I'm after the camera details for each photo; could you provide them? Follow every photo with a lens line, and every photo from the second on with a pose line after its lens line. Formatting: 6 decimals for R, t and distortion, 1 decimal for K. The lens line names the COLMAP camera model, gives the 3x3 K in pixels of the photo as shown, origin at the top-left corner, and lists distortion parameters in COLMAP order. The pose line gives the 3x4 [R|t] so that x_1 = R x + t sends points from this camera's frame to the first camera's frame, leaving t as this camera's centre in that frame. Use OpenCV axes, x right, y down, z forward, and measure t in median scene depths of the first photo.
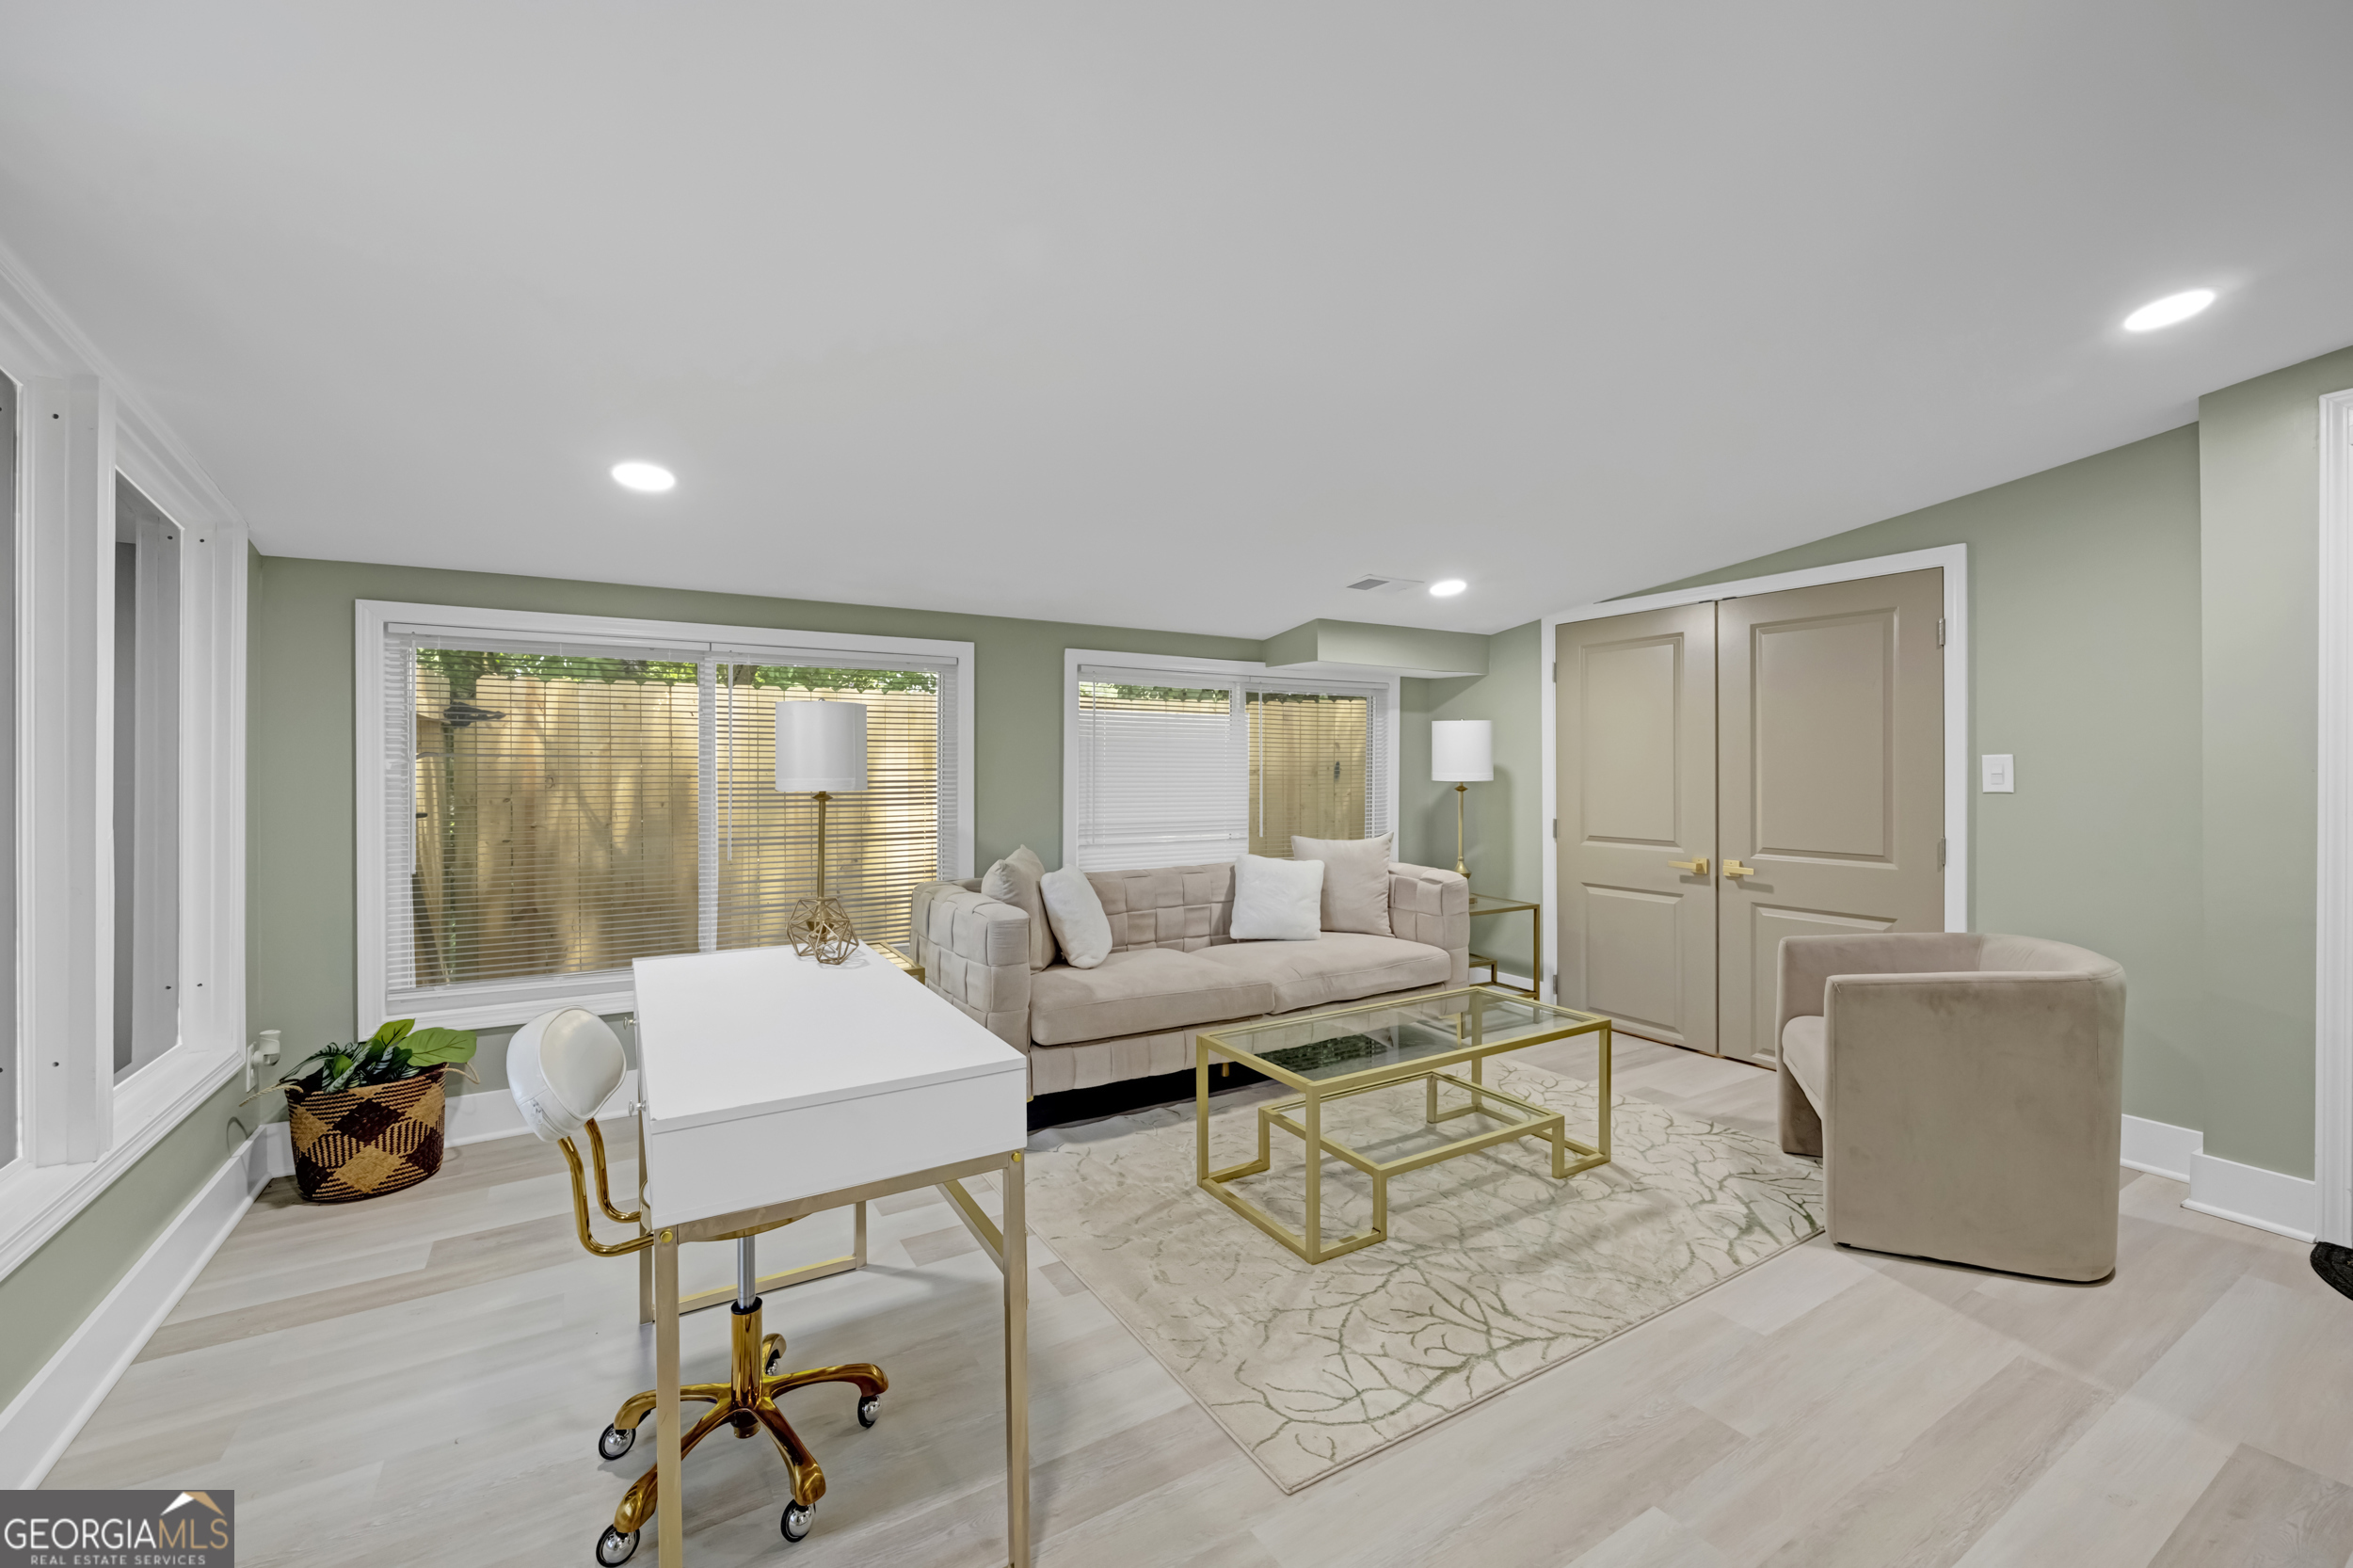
lens RADIAL K [[943.2, 0, 1157.4], [0, 943.2, 770.9], [0, 0, 1]] dist [-0.005603, 0.000760]
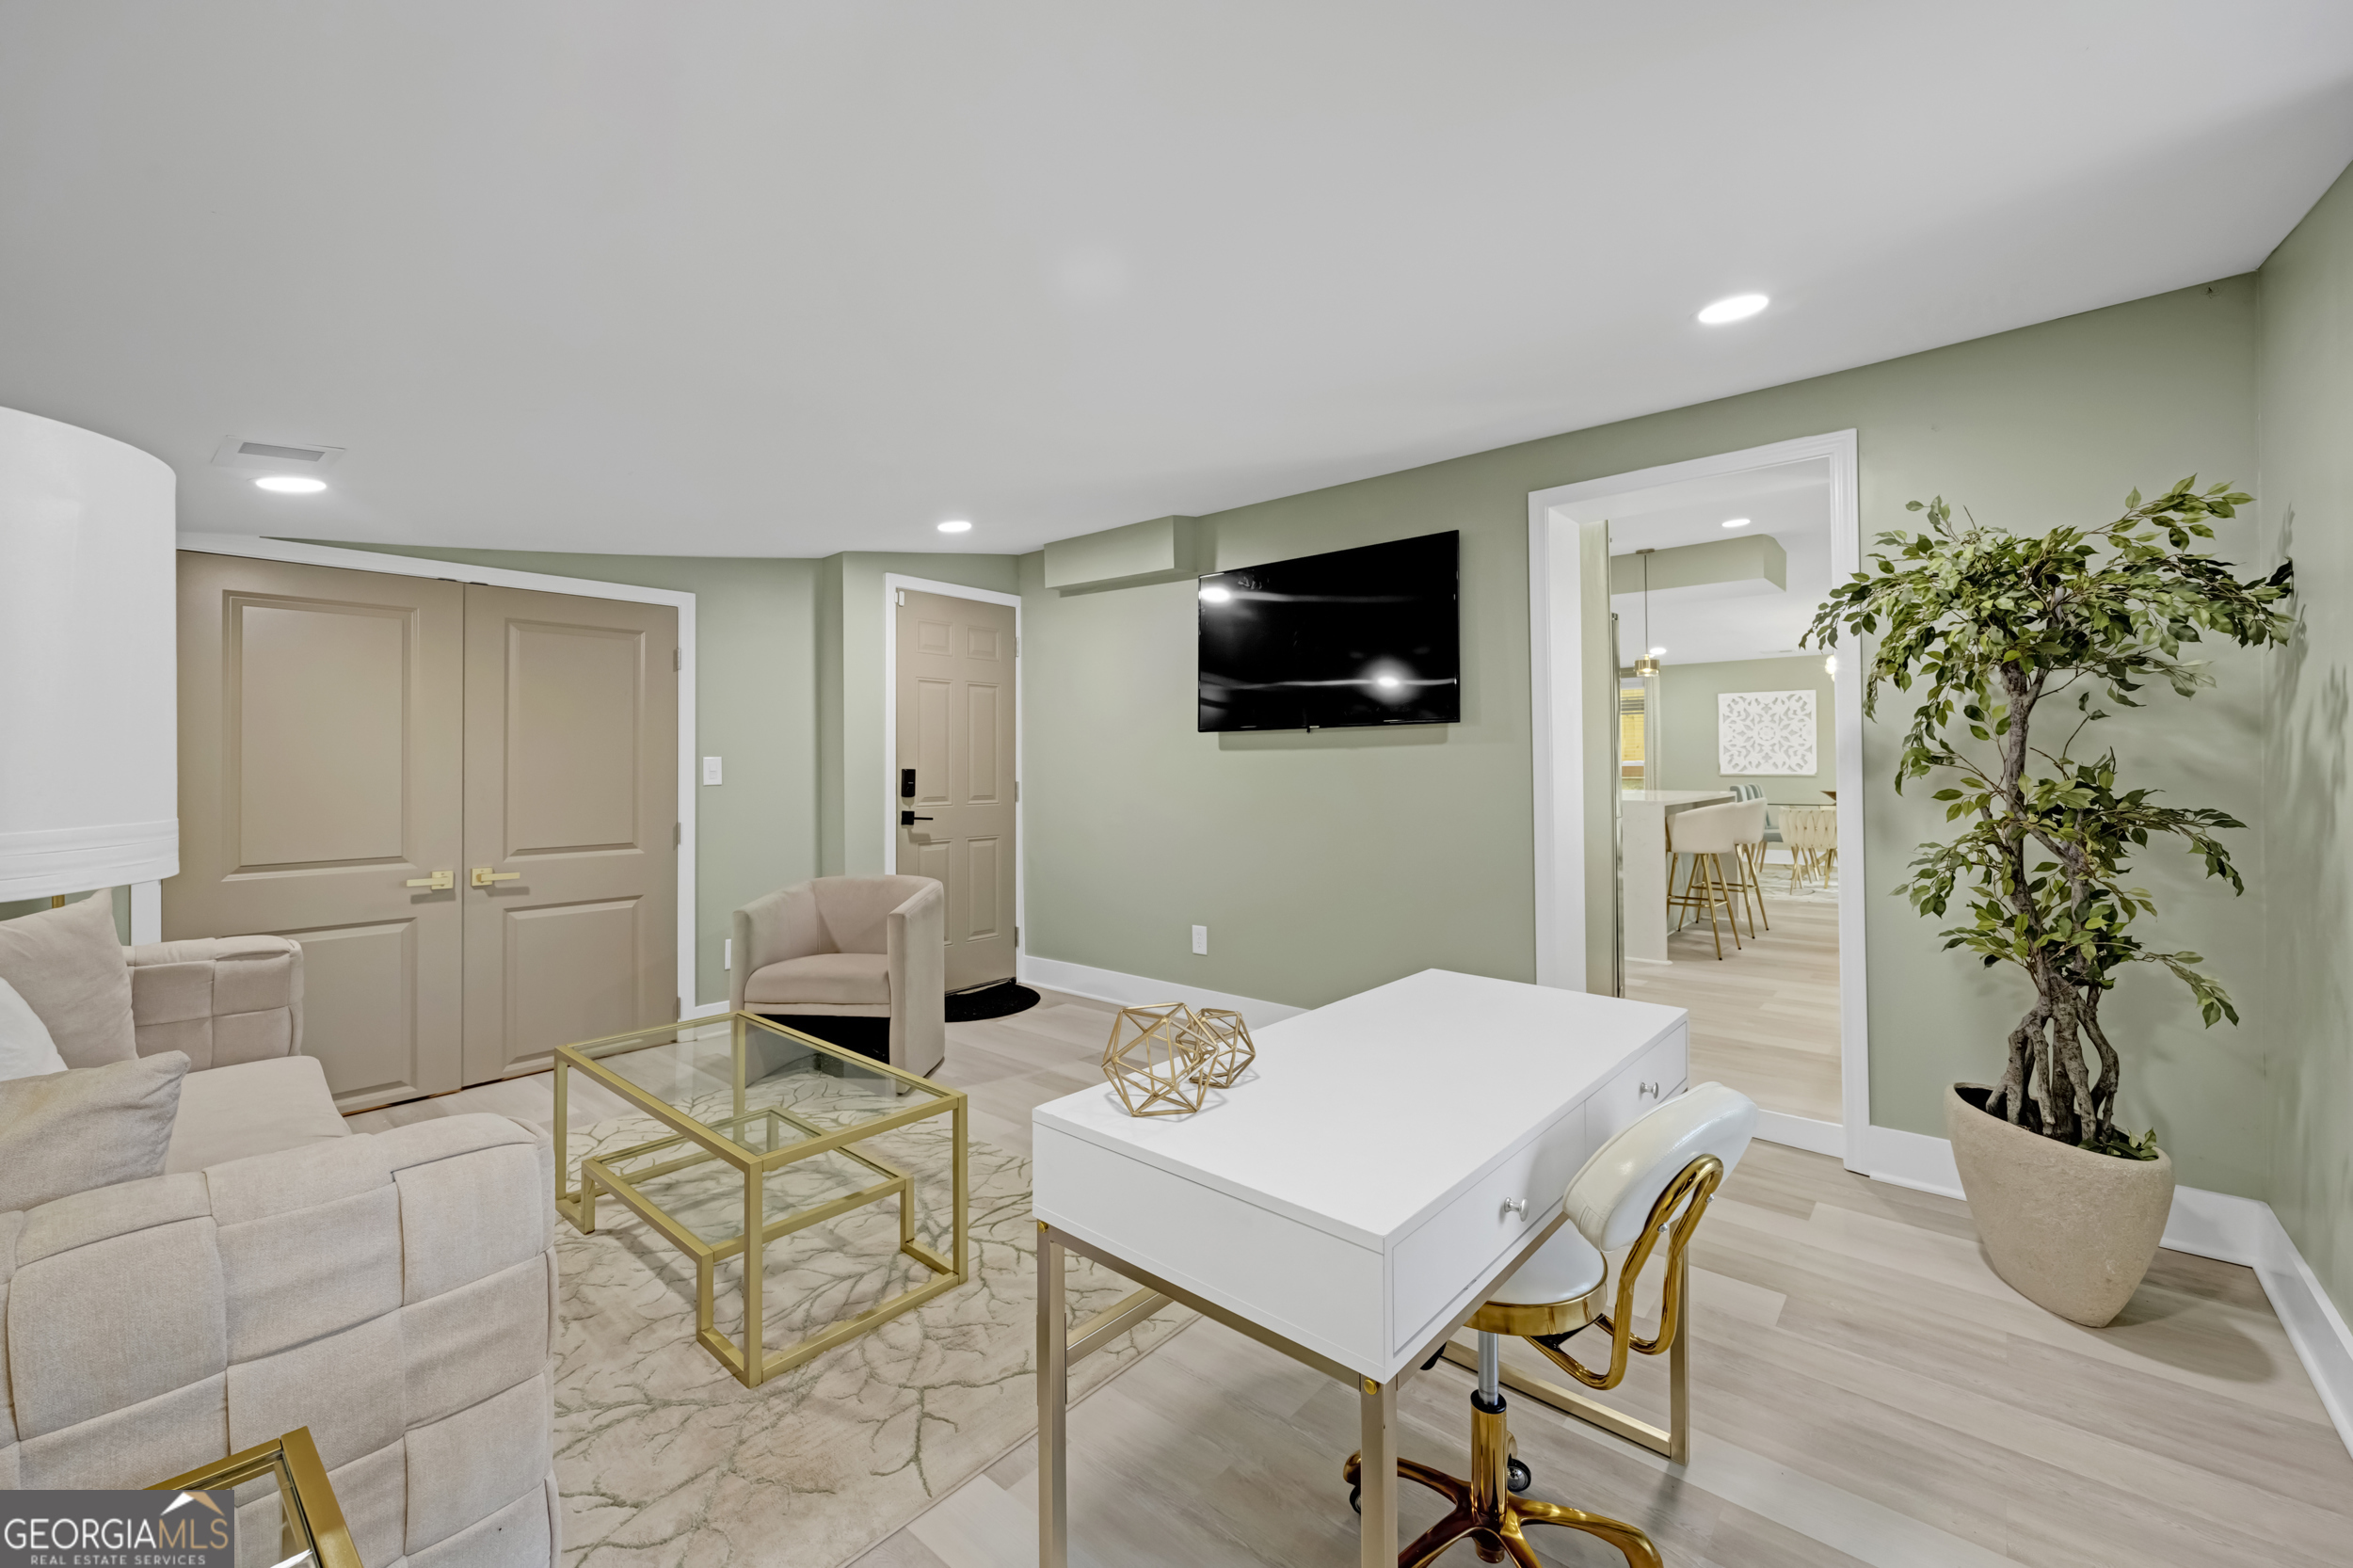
lens RADIAL K [[943.2, 0, 1184.9], [0, 943.2, 750.0], [0, 0, 1]] dist [-0.005603, 0.000760]
pose [[-0.317778, 0.020014, 0.947954, -0.670407], [0.010837, 0.999789, -0.017476, 0.004399], [-0.948103, 0.004719, -0.317928, 0.886774]]
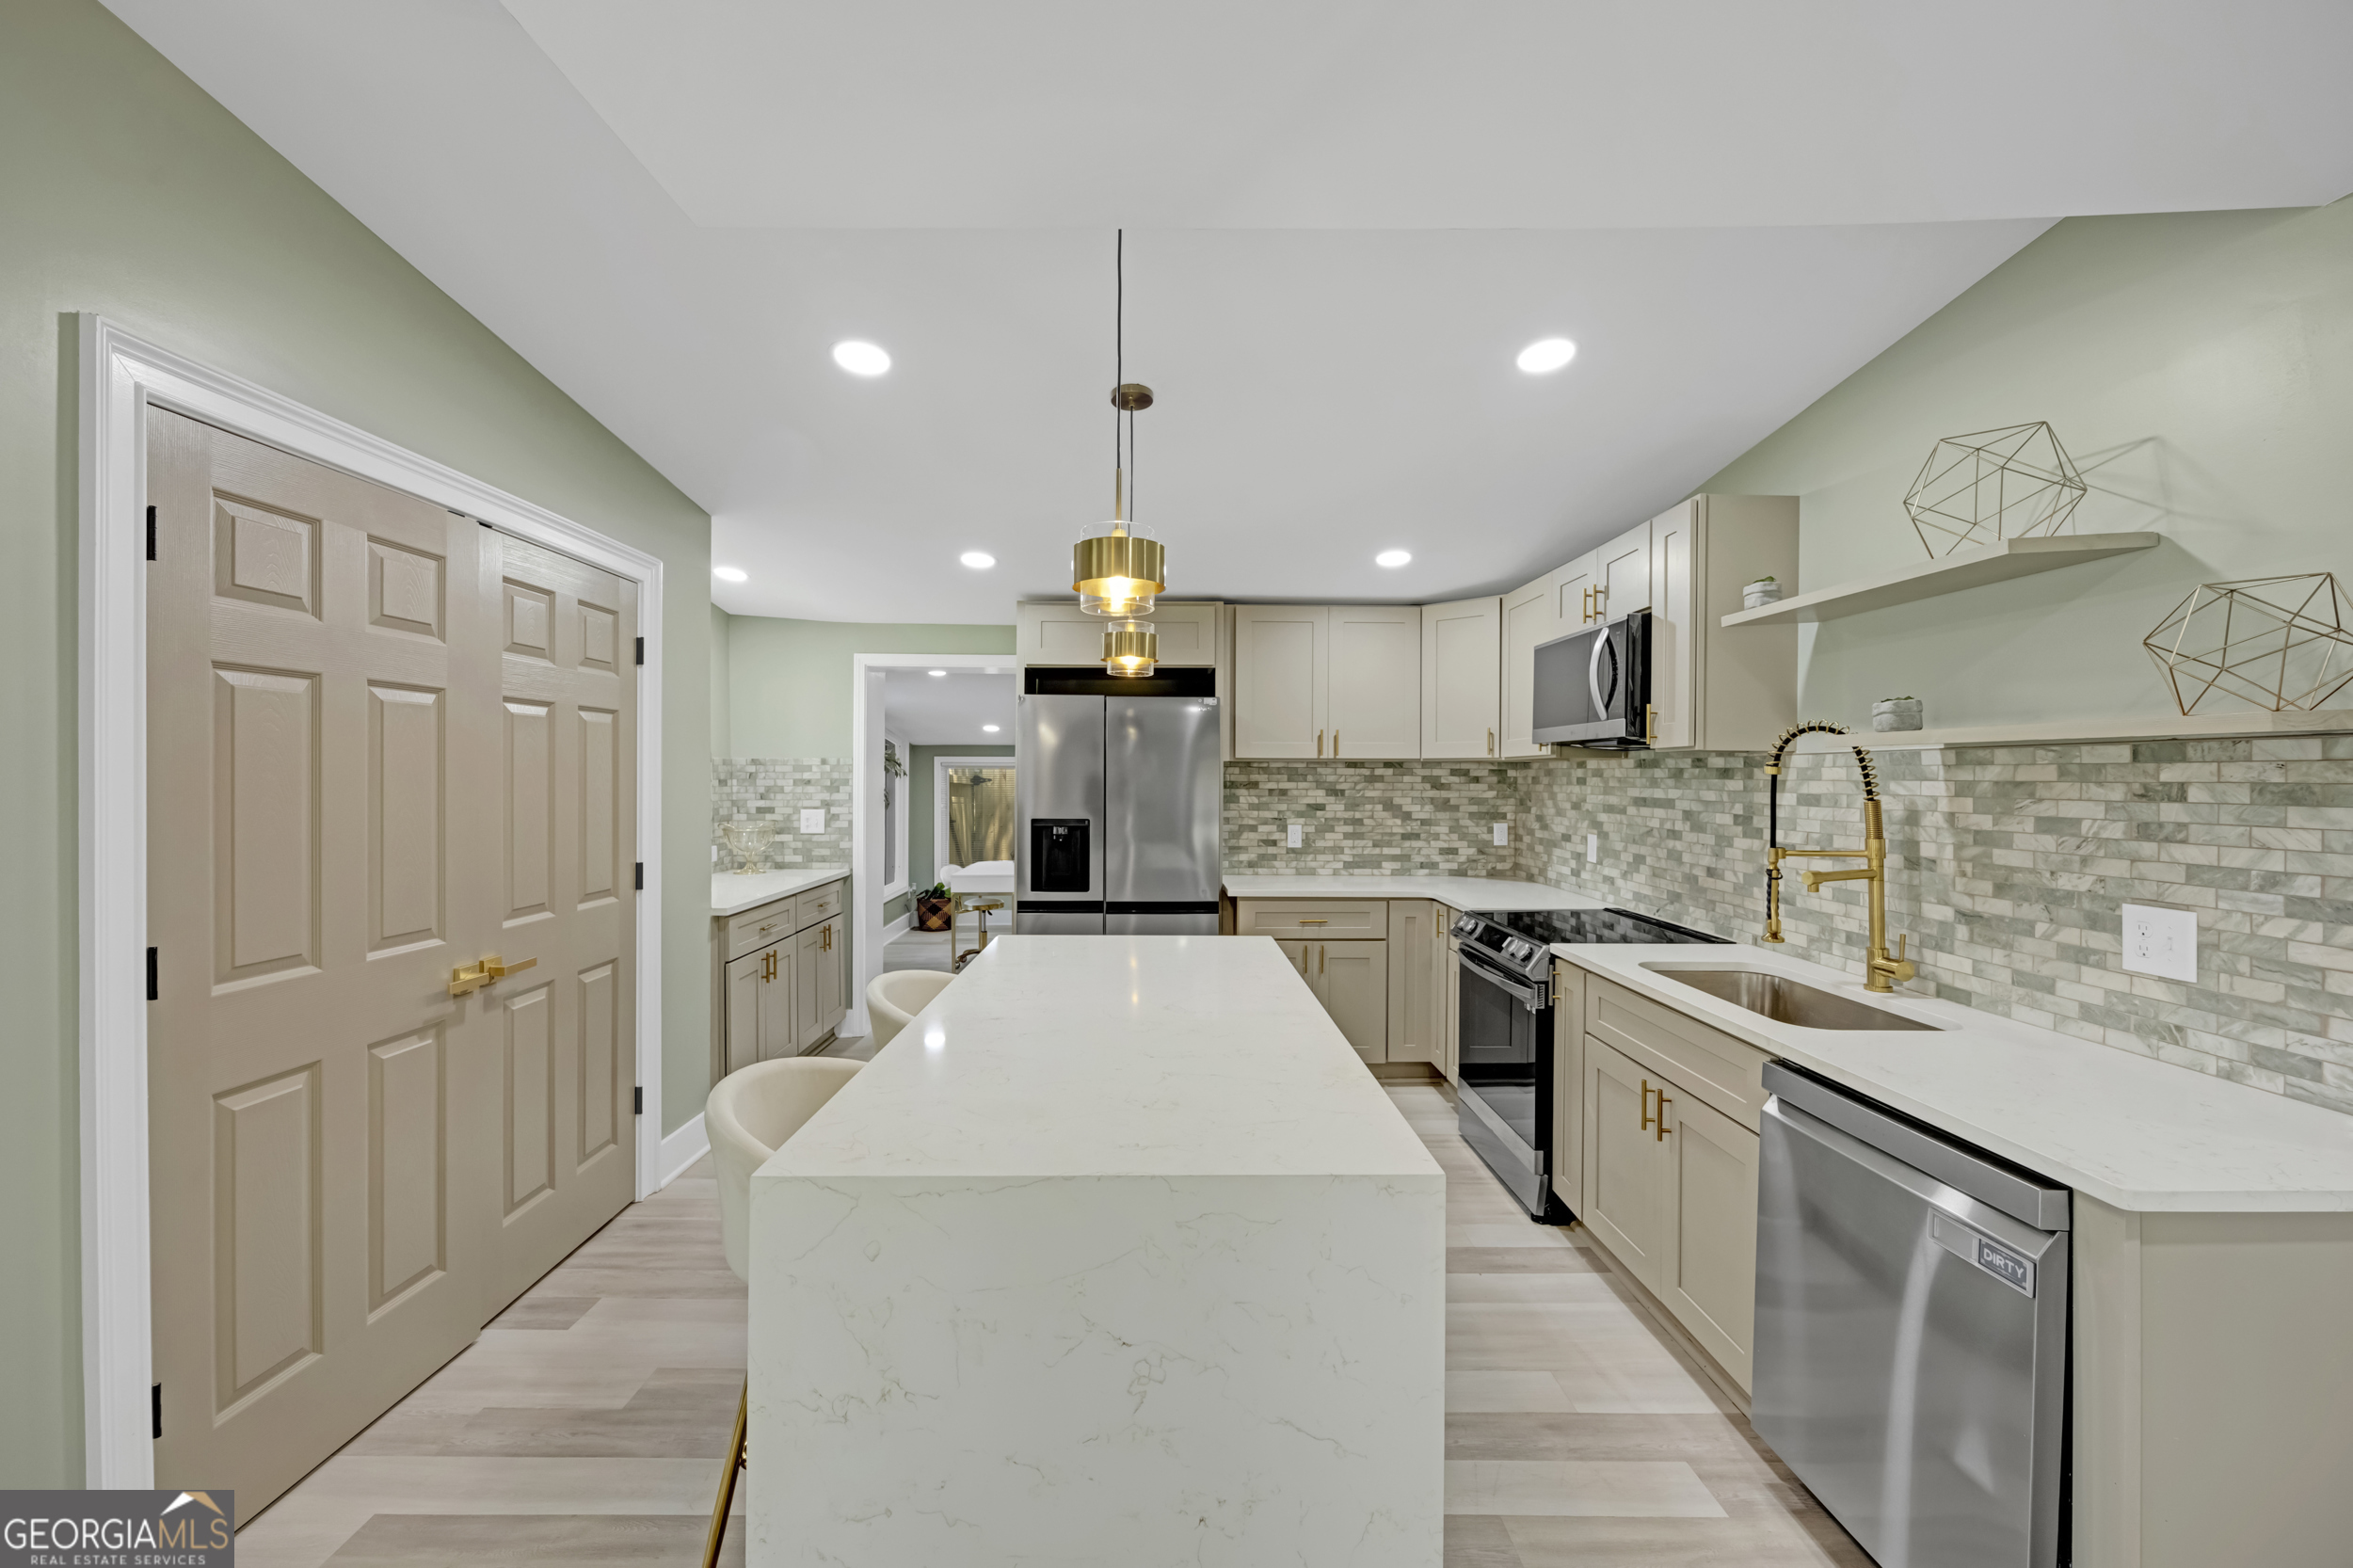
lens RADIAL K [[943.2, 0, 1173.3], [0, 943.2, 782.5], [0, 0, 1]] dist [-0.005603, 0.000760]
pose [[0.868102, 0.007369, -0.496331, 1.573621], [-0.006682, 0.999973, 0.003158, -0.105996], [0.496341, 0.000575, 0.868127, -1.510901]]
